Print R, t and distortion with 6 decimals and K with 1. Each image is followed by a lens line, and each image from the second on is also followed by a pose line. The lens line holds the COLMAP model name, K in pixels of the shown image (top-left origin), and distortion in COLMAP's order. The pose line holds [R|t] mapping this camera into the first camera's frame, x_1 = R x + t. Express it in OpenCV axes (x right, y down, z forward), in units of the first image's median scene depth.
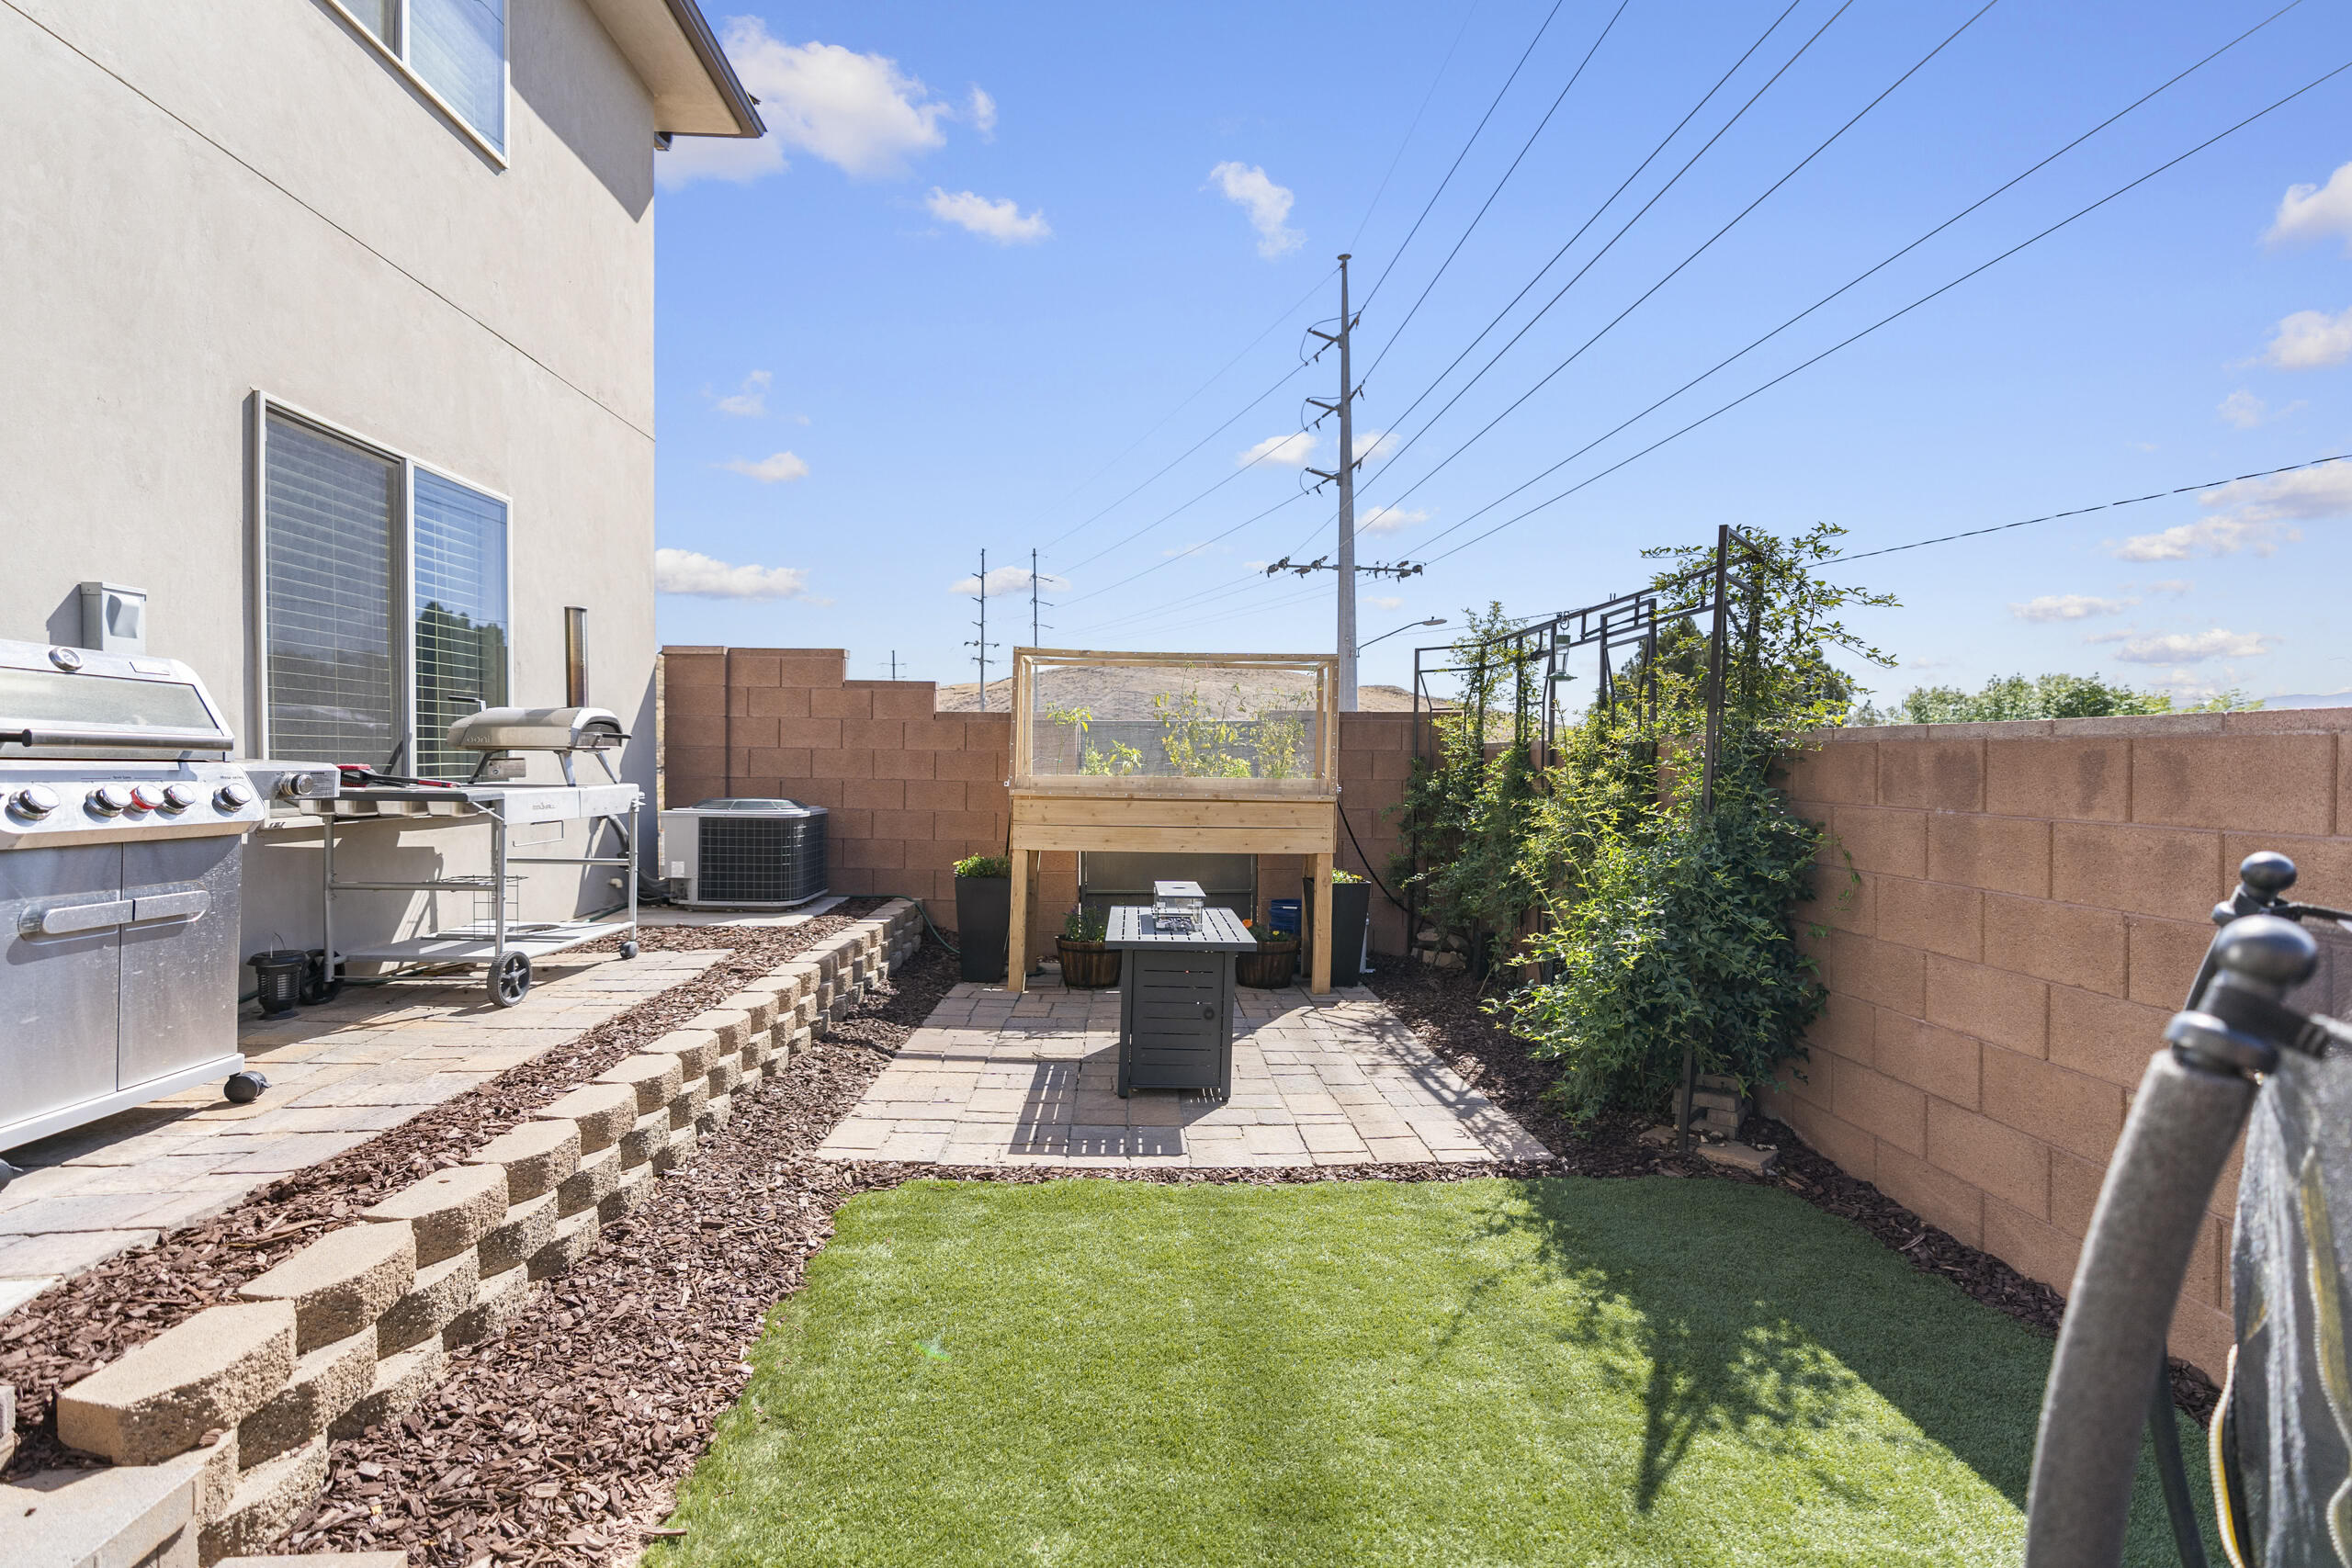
lens RADIAL K [[1072.0, 0, 1180.4], [0, 1072.0, 773.1], [0, 0, 1]] dist [-0.012280, 0.004165]
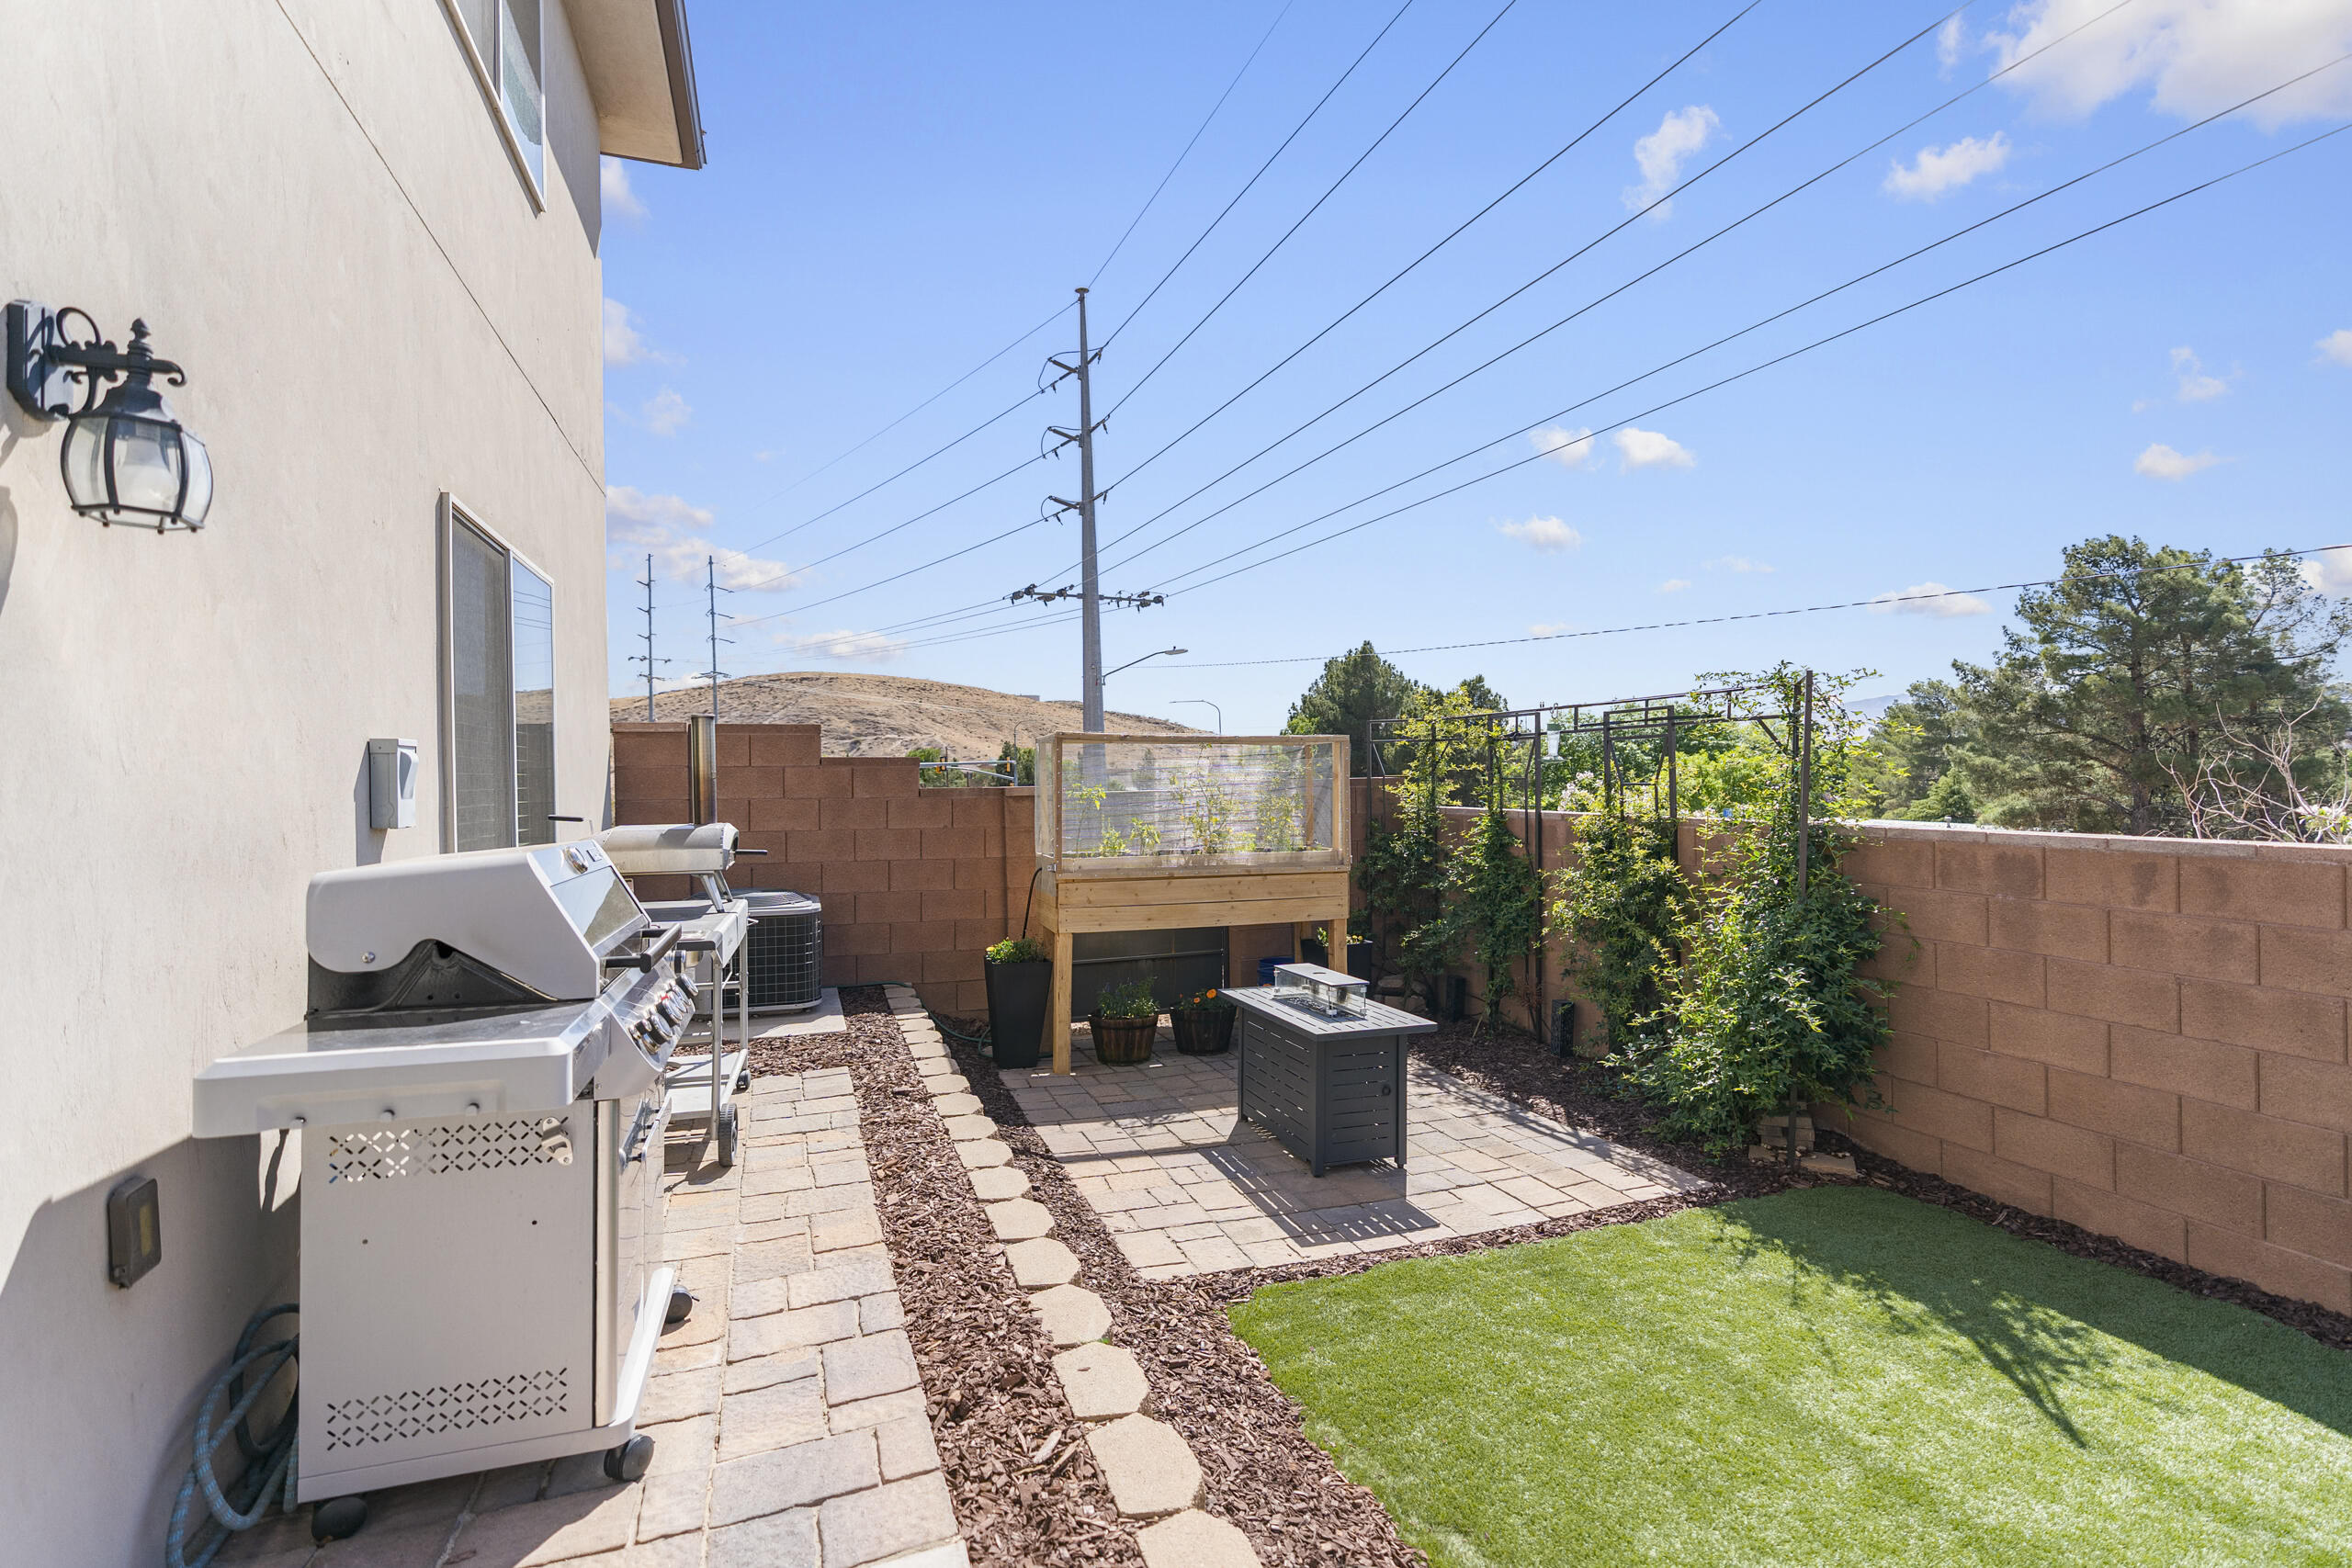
lens RADIAL K [[1072.0, 0, 1222.8], [0, 1072.0, 782.3], [0, 0, 1]] dist [-0.012280, 0.004165]
pose [[0.956368, -0.019819, 0.291491, -0.509067], [0.023468, 0.999684, -0.009030, -0.098002], [-0.291220, 0.015476, 0.956531, -0.012732]]
